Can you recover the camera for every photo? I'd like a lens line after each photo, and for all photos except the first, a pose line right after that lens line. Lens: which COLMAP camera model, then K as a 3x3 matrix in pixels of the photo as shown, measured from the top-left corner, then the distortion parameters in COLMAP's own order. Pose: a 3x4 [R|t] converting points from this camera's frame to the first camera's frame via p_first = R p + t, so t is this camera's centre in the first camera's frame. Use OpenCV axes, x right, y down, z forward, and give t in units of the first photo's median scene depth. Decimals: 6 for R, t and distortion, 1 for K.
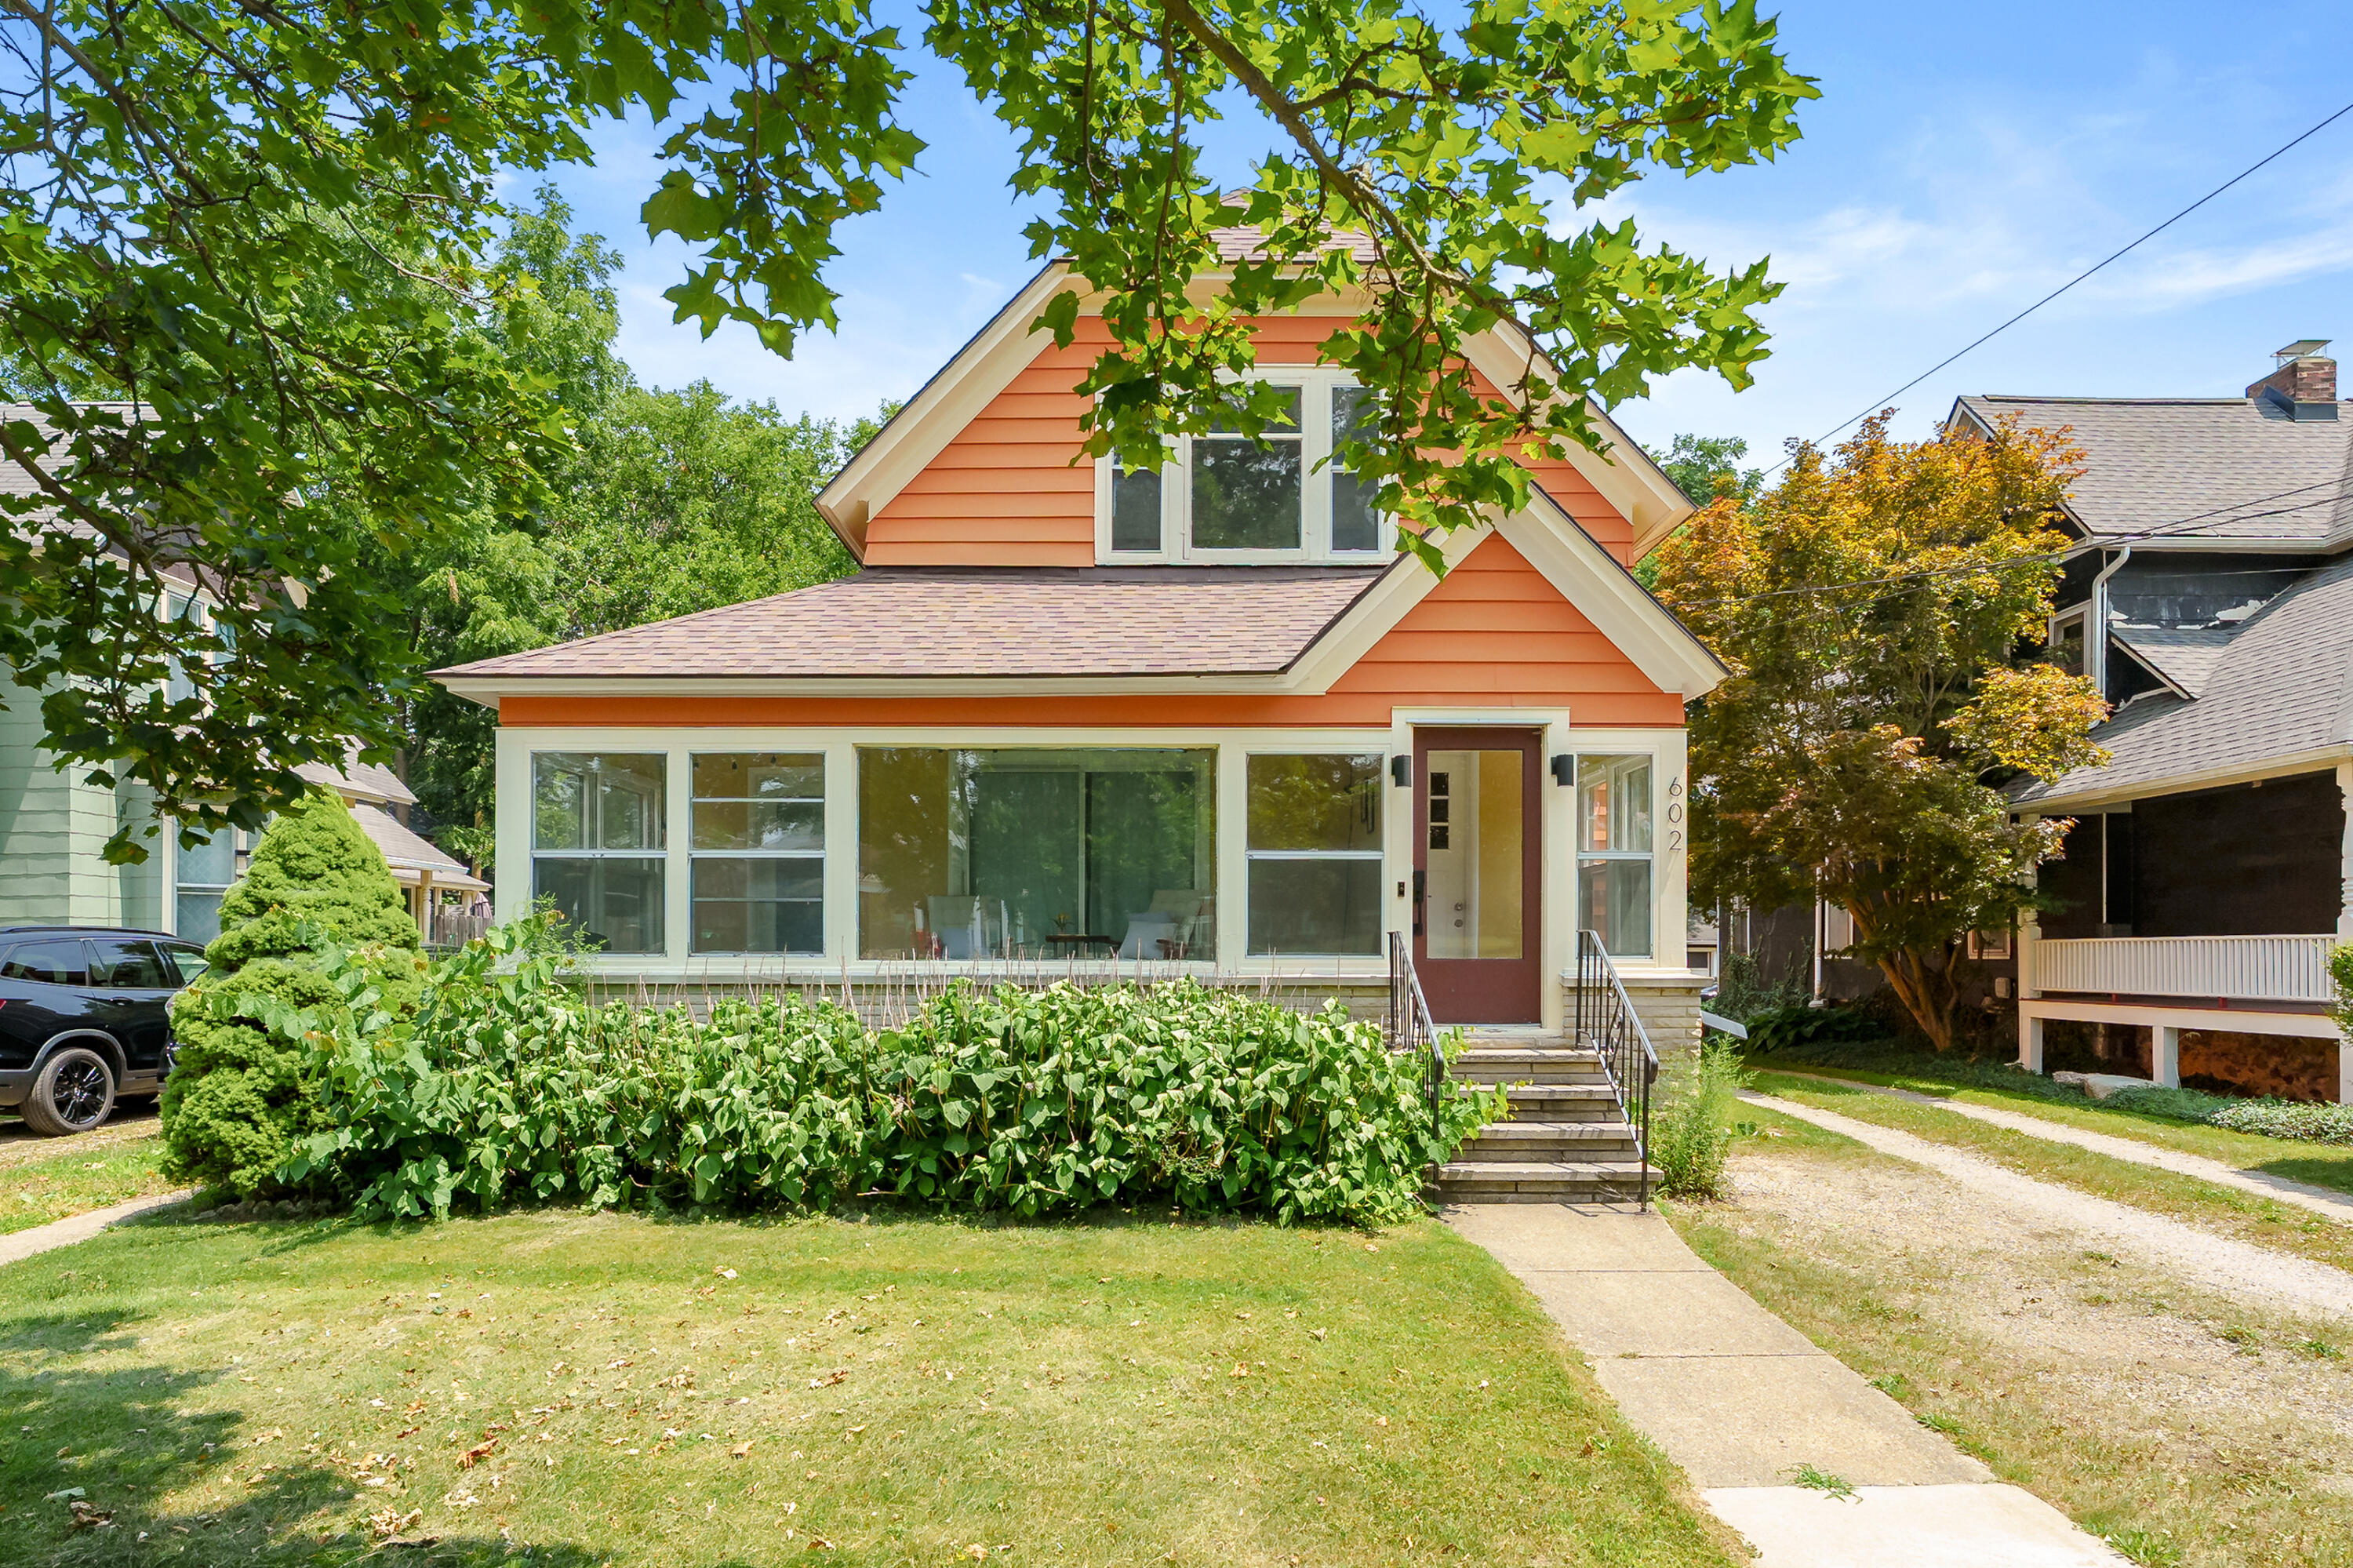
lens RADIAL K [[1297.4, 0, 1168.1], [0, 1297.4, 923.7], [0, 0, 1]] dist [-0.001726, 0.000047]
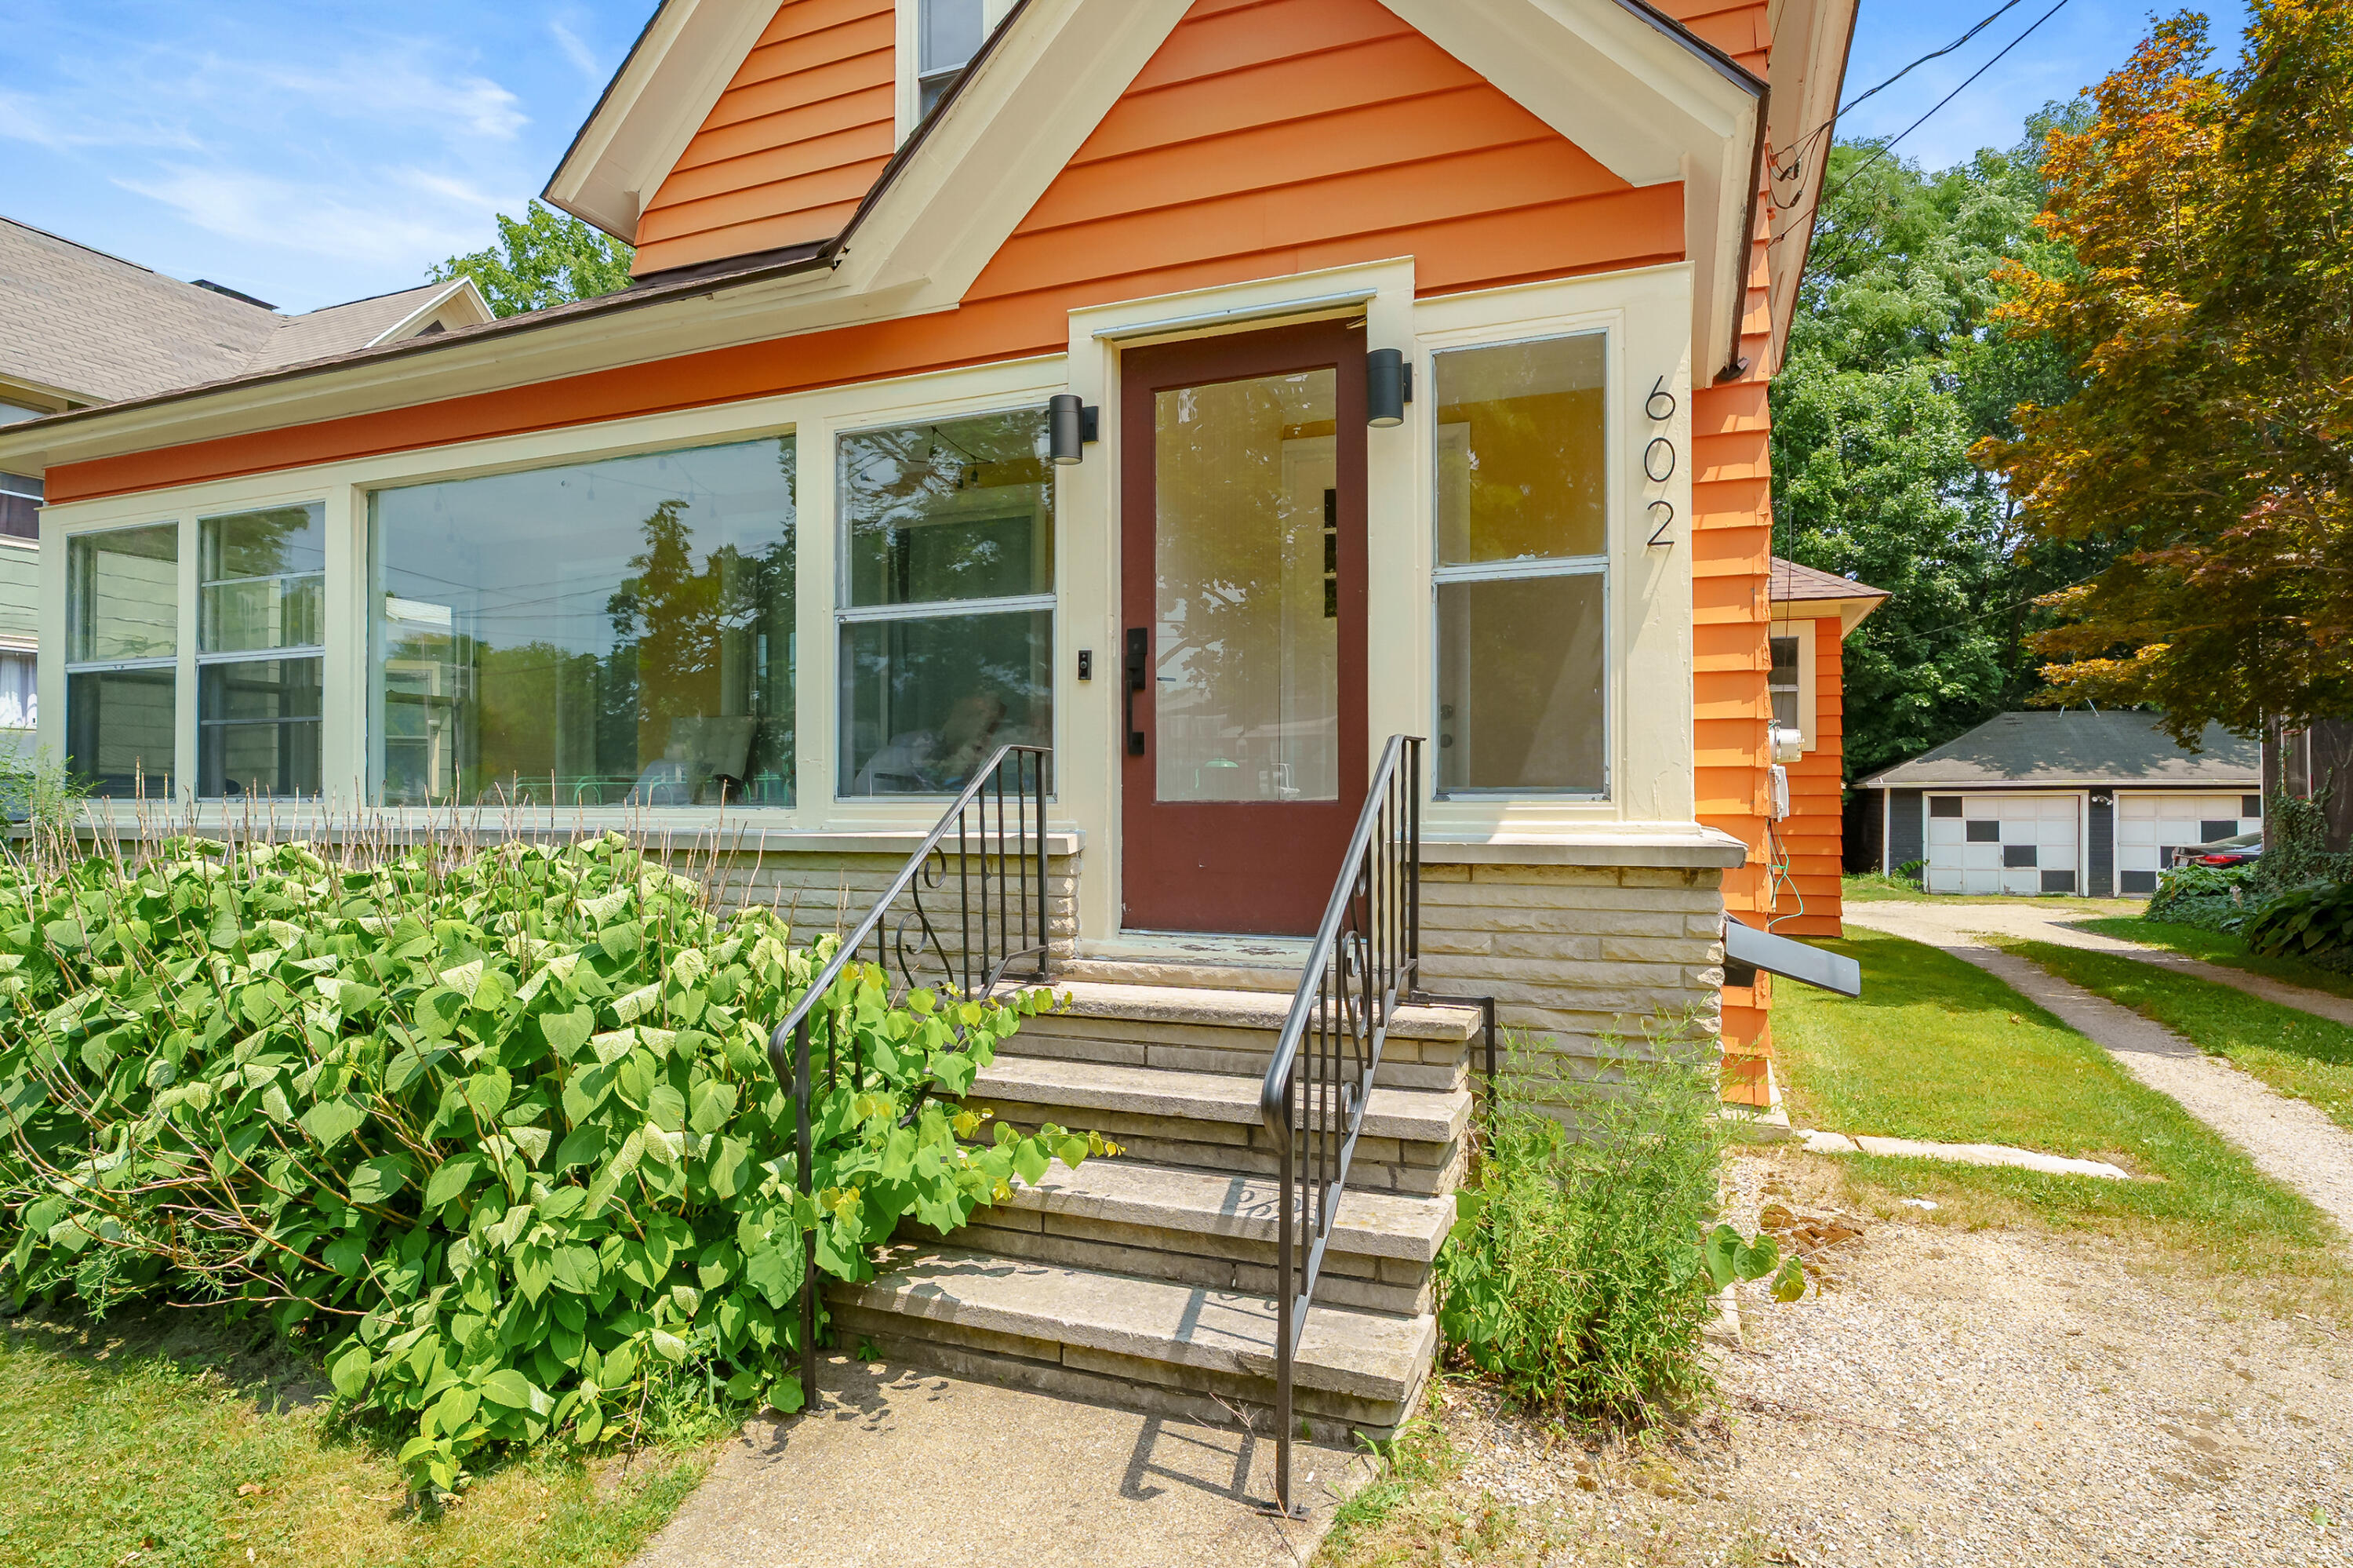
lens RADIAL K [[1259.1, 0, 1176.5], [0, 1259.1, 784.0], [0, 0, 1]] dist [0.001639, 0.000226]
pose [[0.936300, -0.008270, -0.351104, 0.386774], [0.011285, 0.999915, 0.006541, 0.017064], [0.351020, -0.010086, 0.936314, 0.554924]]
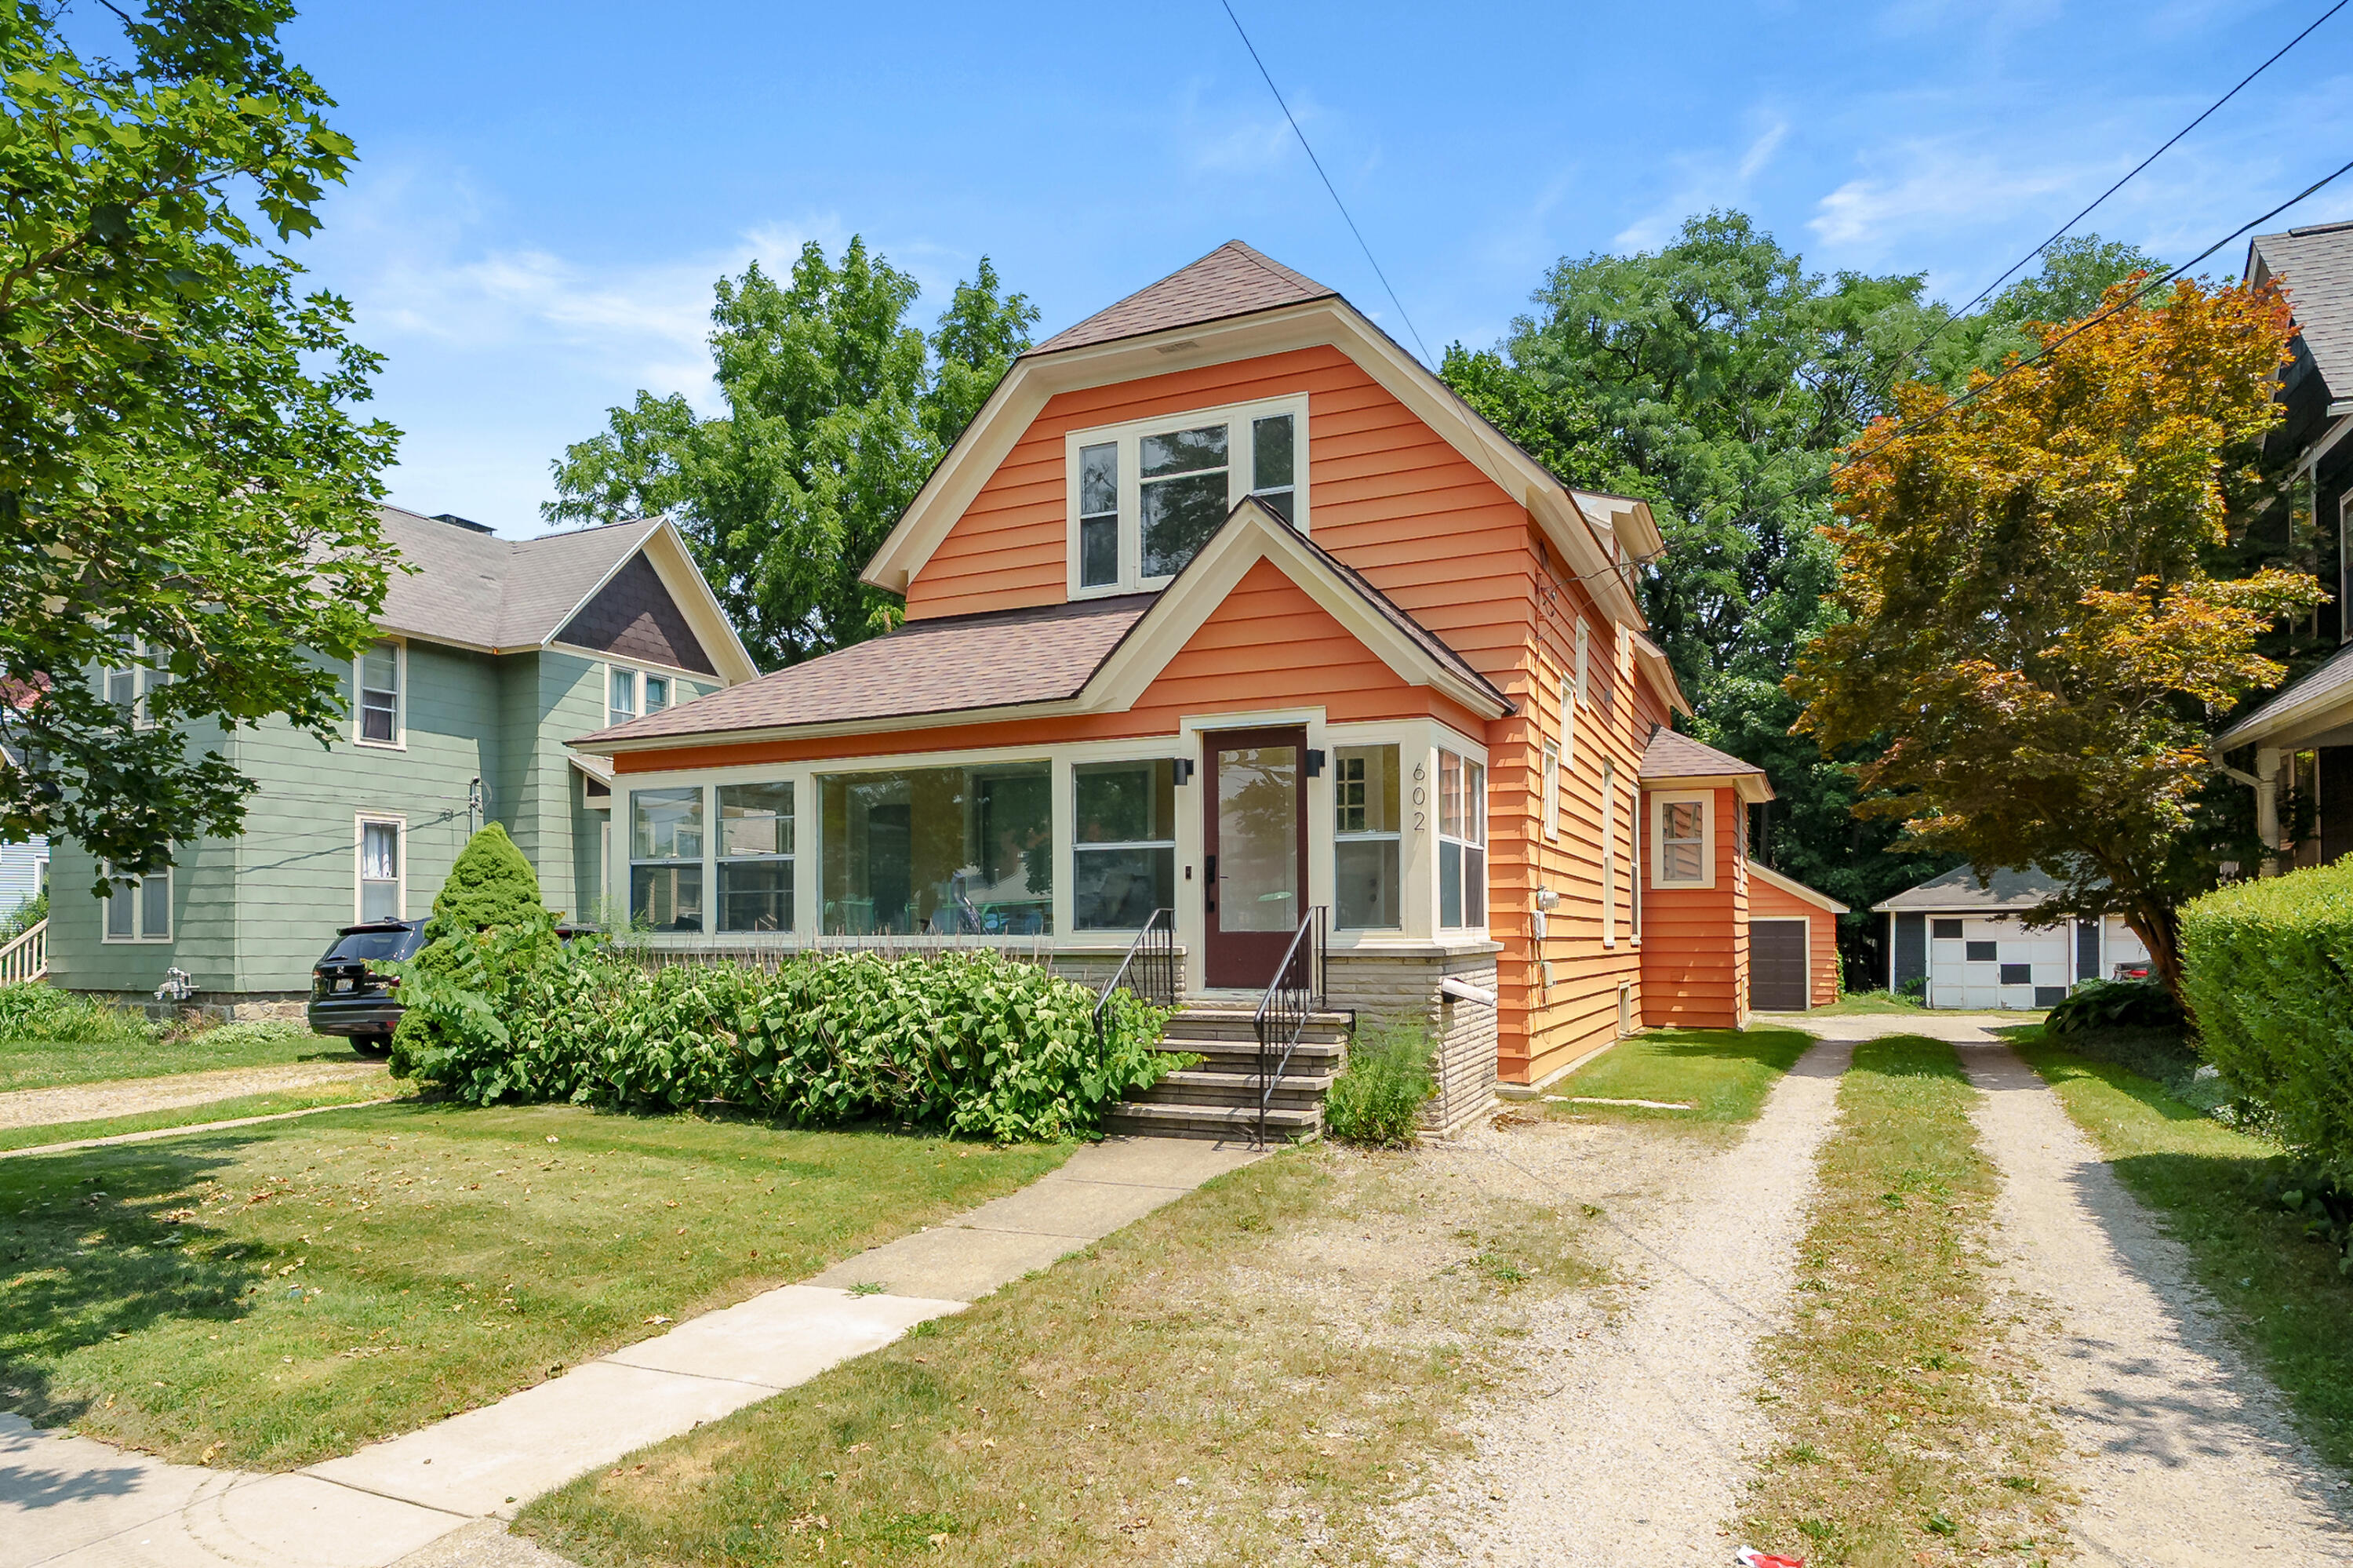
lens RADIAL K [[1359.8, 0, 1161.9], [0, 1359.8, 880.6], [0, 0, 1]] dist [-0.016822, 0.000032]
pose [[0.914453, -0.022265, -0.404079, 0.652811], [0.017955, 0.999734, -0.014454, -0.002230], [0.404293, 0.005962, 0.914610, -0.124716]]
